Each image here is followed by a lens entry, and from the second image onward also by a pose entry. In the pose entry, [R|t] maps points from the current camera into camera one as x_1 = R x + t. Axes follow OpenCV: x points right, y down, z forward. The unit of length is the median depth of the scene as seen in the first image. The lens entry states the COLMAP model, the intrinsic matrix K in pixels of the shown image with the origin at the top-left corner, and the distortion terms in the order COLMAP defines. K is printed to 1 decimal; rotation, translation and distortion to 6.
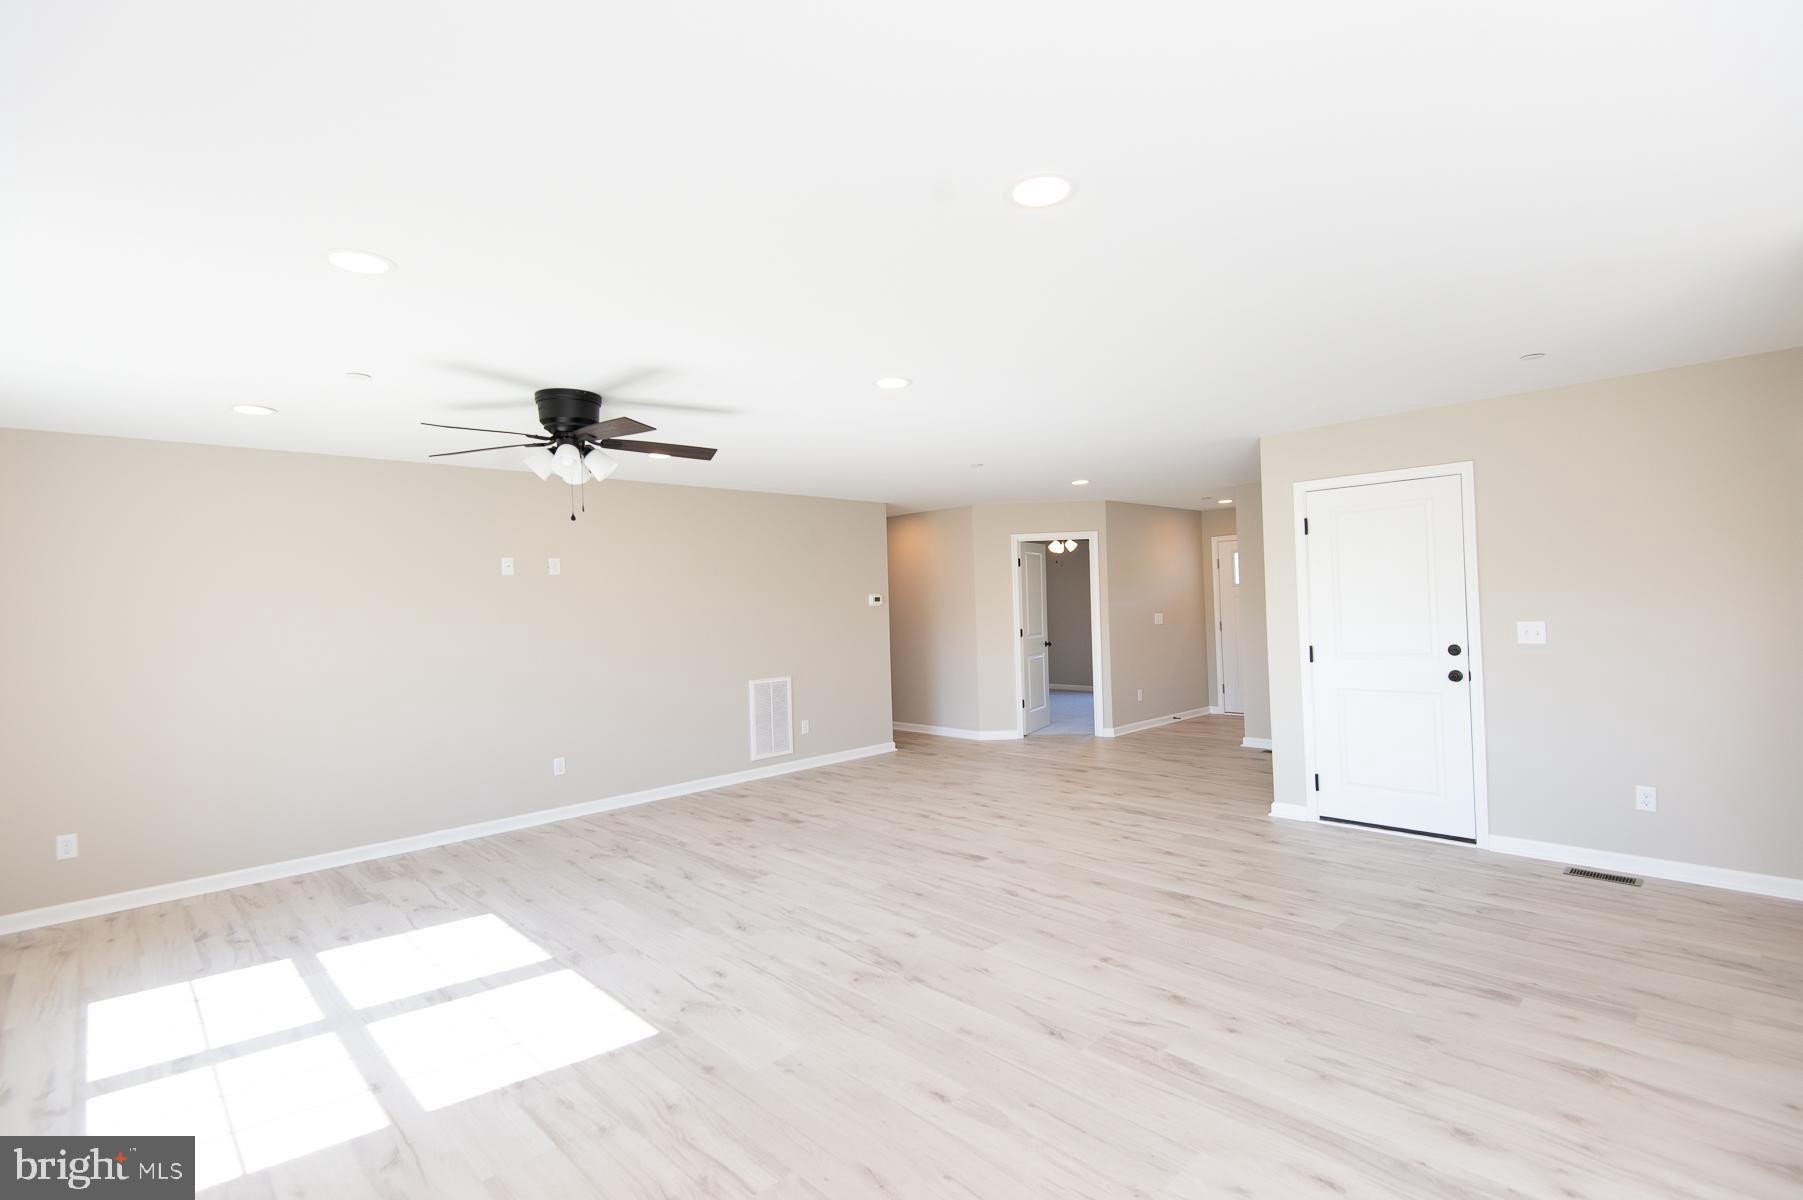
lens RADIAL K [[839.4, 0, 898.4], [0, 839.4, 595.0], [0, 0, 1]] dist [-0.002384, -0.011748]
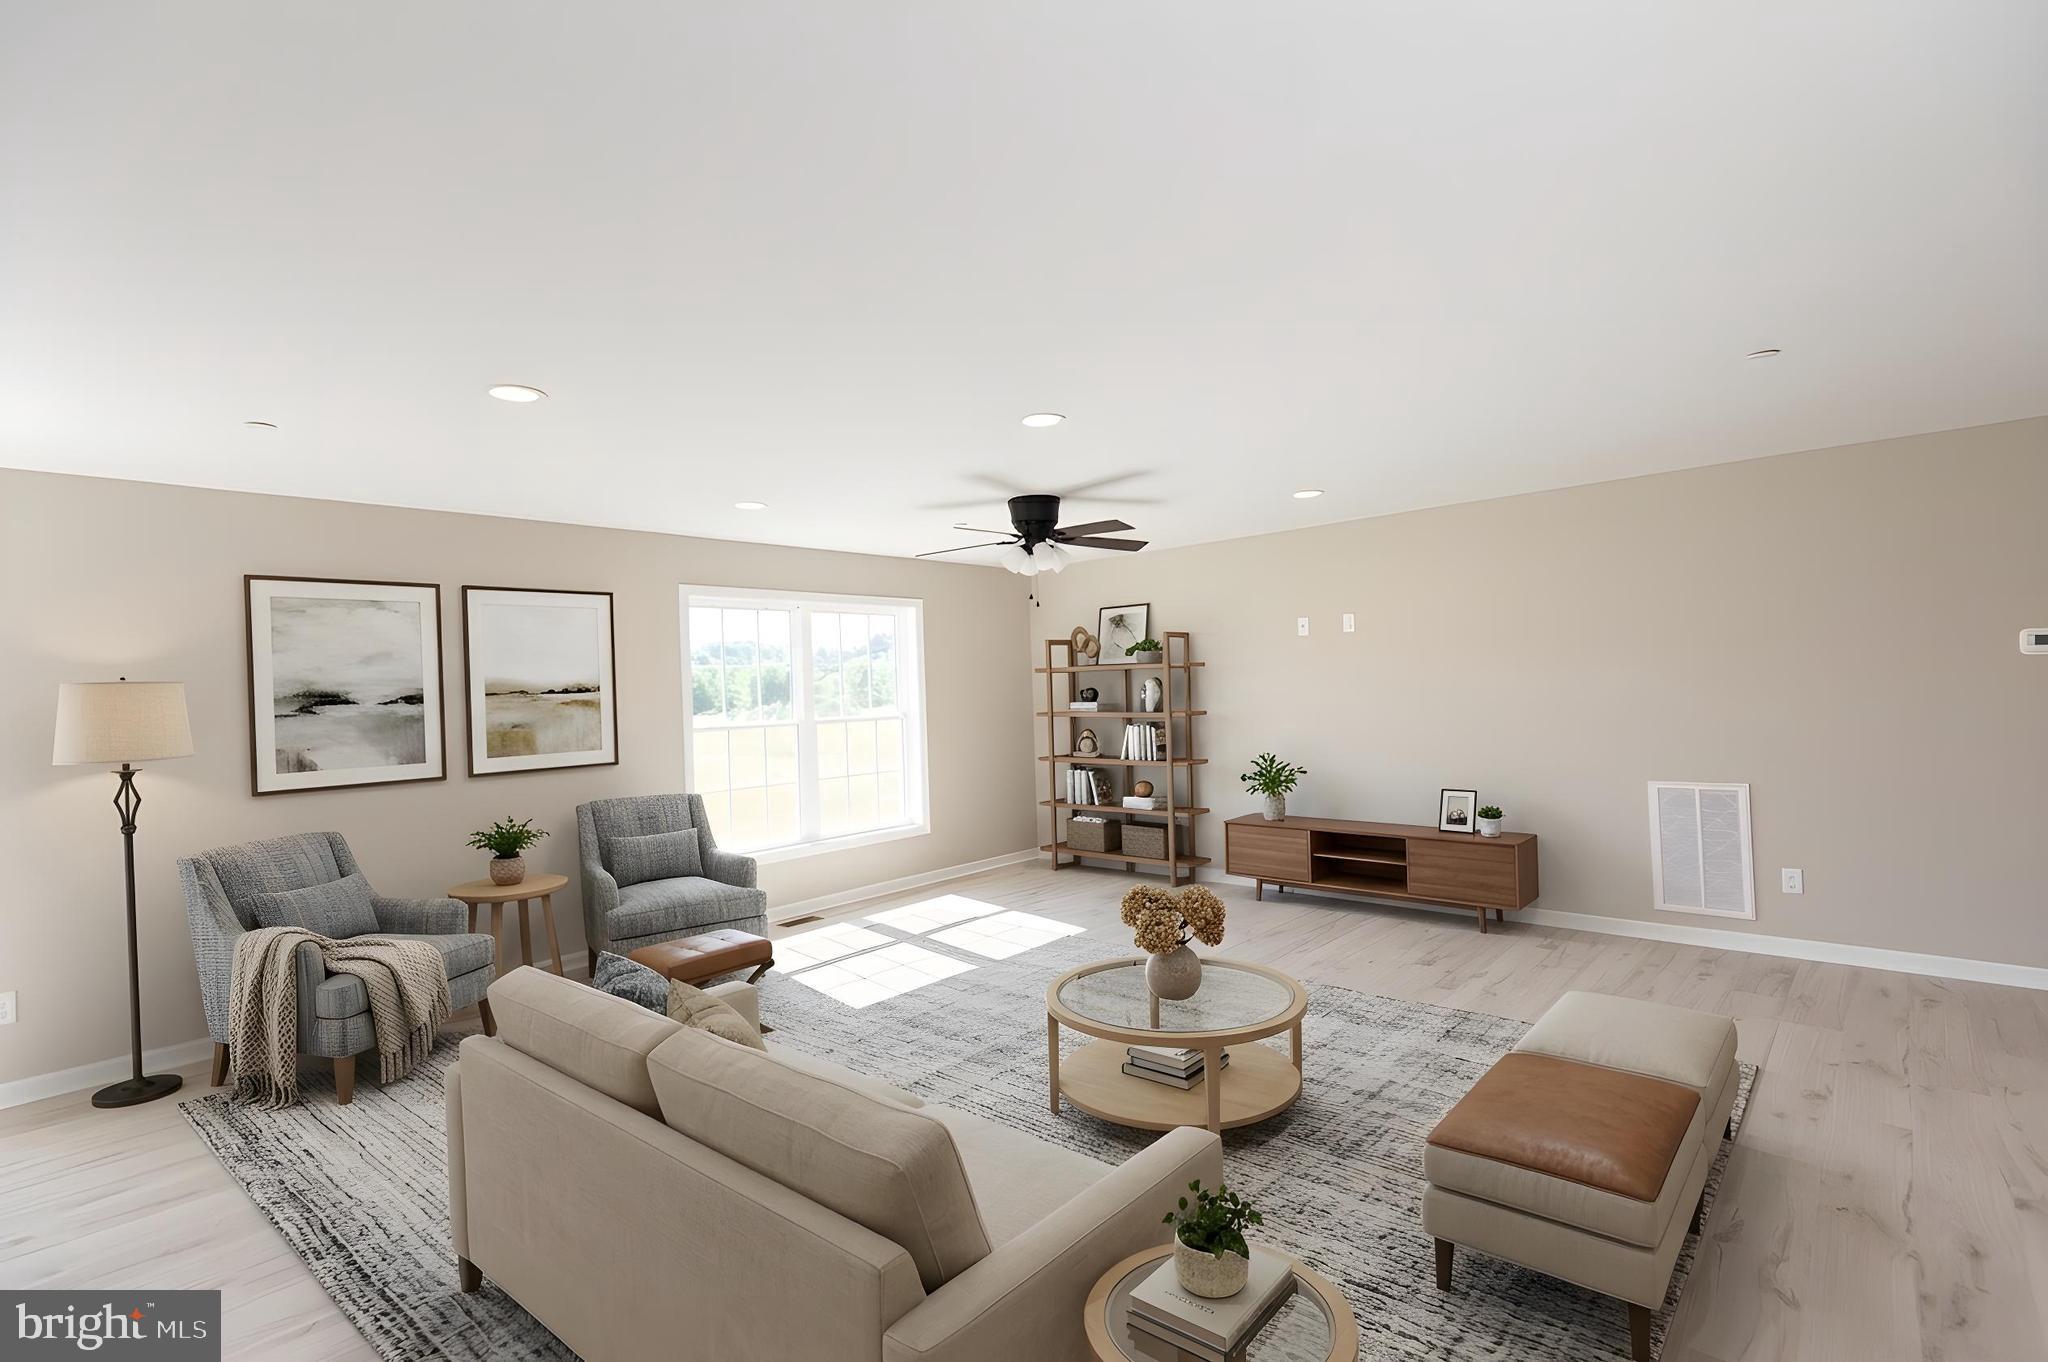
lens RADIAL K [[953.5, 0, 1020.5], [0, 953.5, 675.3], [0, 0, 1]] dist [-0.002384, -0.011748]
pose [[0.067525, 0.008379, -0.997682, 0.494579], [0.037406, 0.999240, 0.010924, -0.001798], [0.997016, -0.038057, 0.067160, 0.488717]]
